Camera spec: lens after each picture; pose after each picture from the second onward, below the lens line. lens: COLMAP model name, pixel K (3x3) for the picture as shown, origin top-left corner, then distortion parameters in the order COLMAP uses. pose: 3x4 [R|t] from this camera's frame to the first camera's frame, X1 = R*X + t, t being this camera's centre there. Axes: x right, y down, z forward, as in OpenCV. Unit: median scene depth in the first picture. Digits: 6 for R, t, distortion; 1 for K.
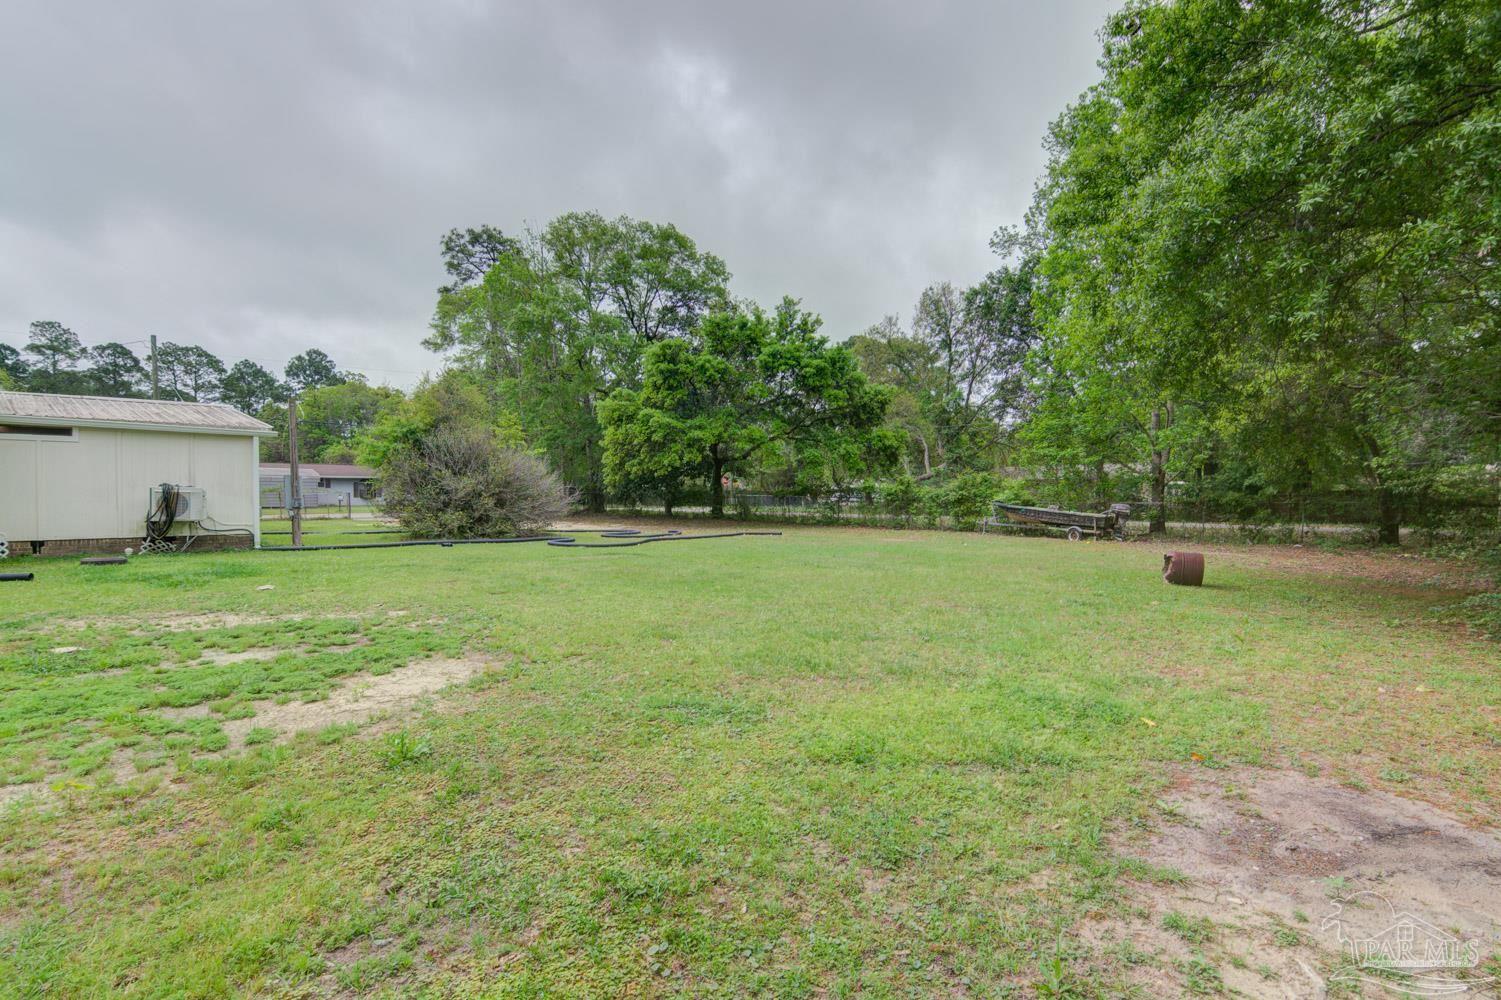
lens RADIAL K [[723.1, 0, 754.0], [0, 723.1, 502.6], [0, 0, 1]] dist [-0.004812, -0.005064]
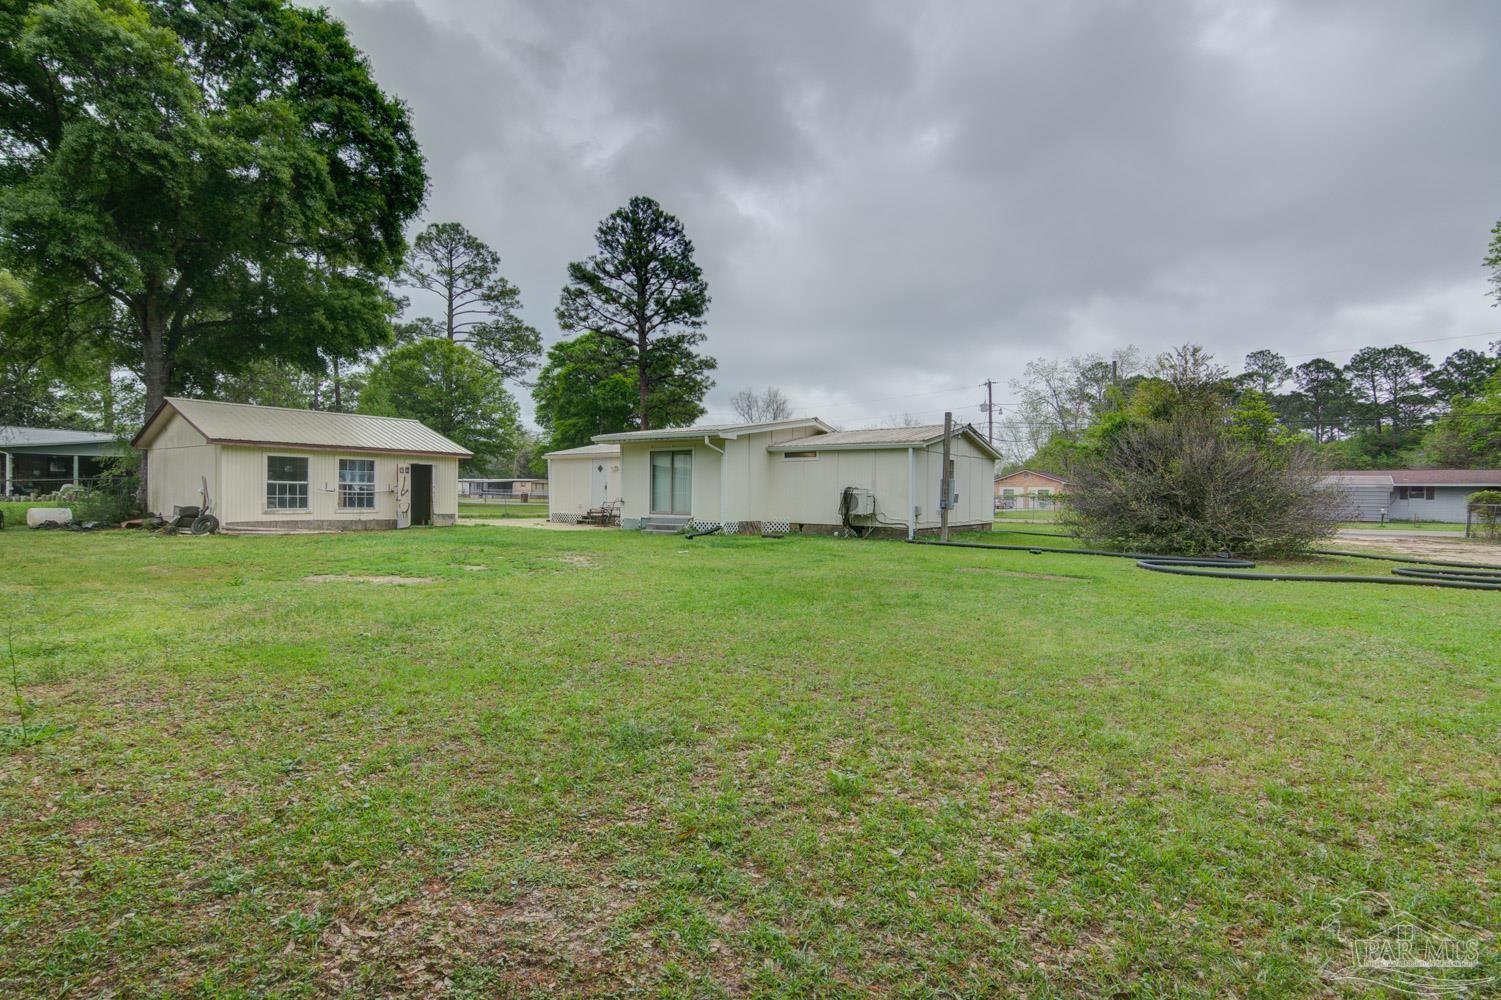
lens RADIAL K [[723.1, 0, 735.0], [0, 723.1, 502.5], [0, 0, 1]] dist [-0.004812, -0.005064]
pose [[0.045517, 0.007122, -0.998938, 0.353581], [-0.028712, 0.999571, 0.005818, 0.000514], [0.998551, 0.028417, 0.045702, 0.463904]]
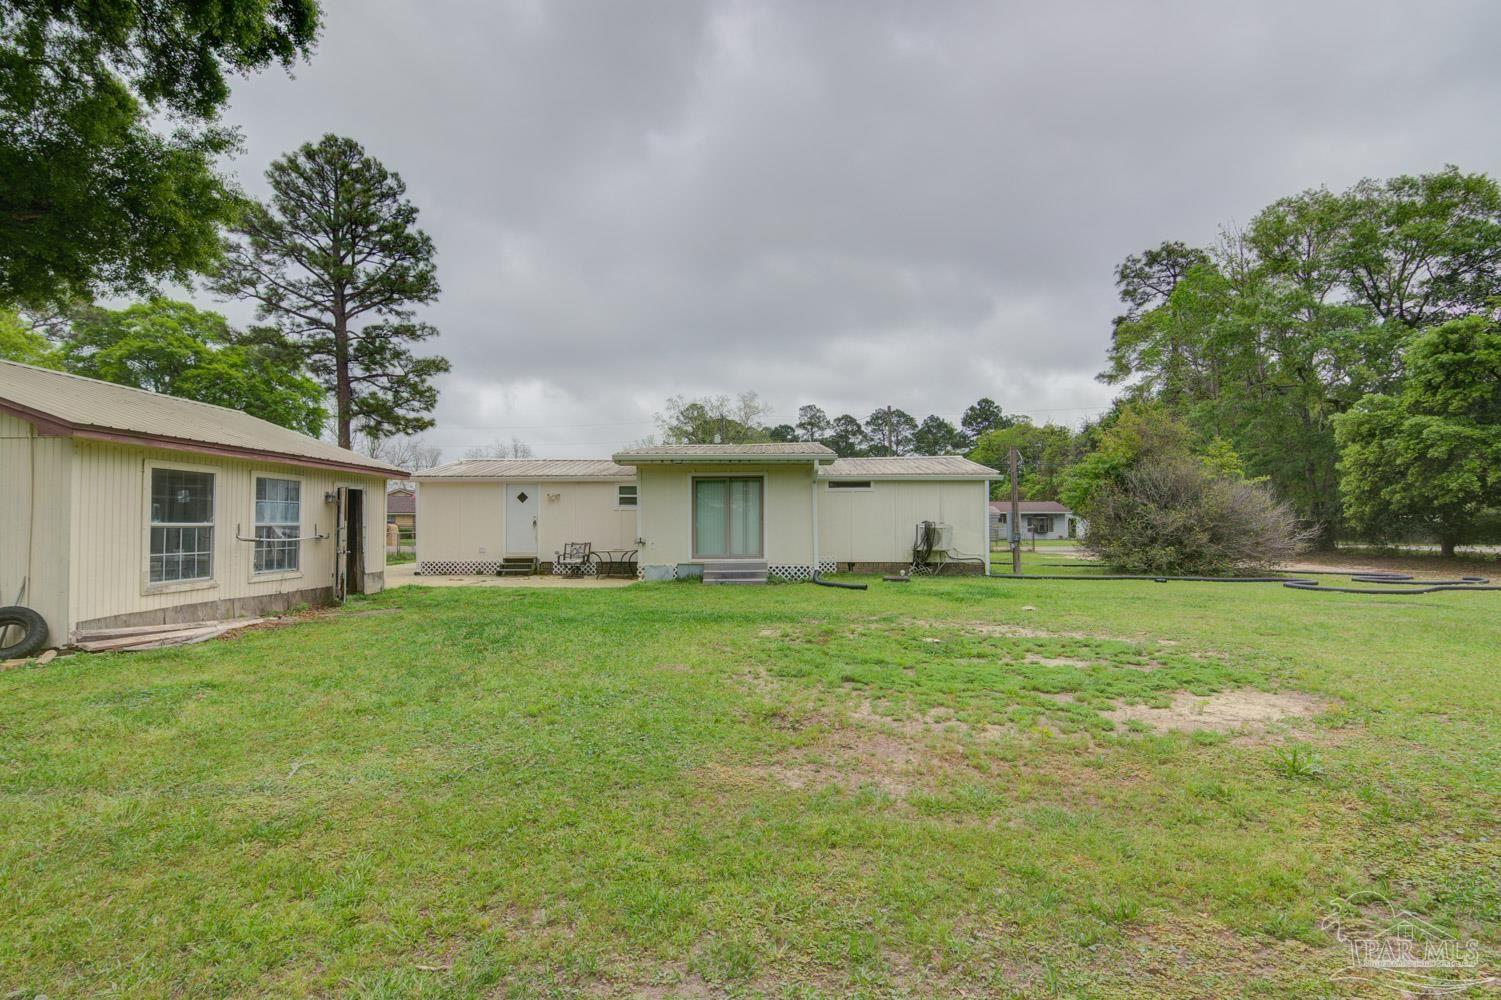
lens RADIAL K [[723.1, 0, 725.0], [0, 723.1, 512.3], [0, 0, 1]] dist [-0.004812, -0.005064]
pose [[0.629127, -0.019675, -0.777053, -0.027680], [-0.007179, 0.999490, -0.031120, 0.000289], [0.777269, 0.025157, 0.628665, -0.056171]]
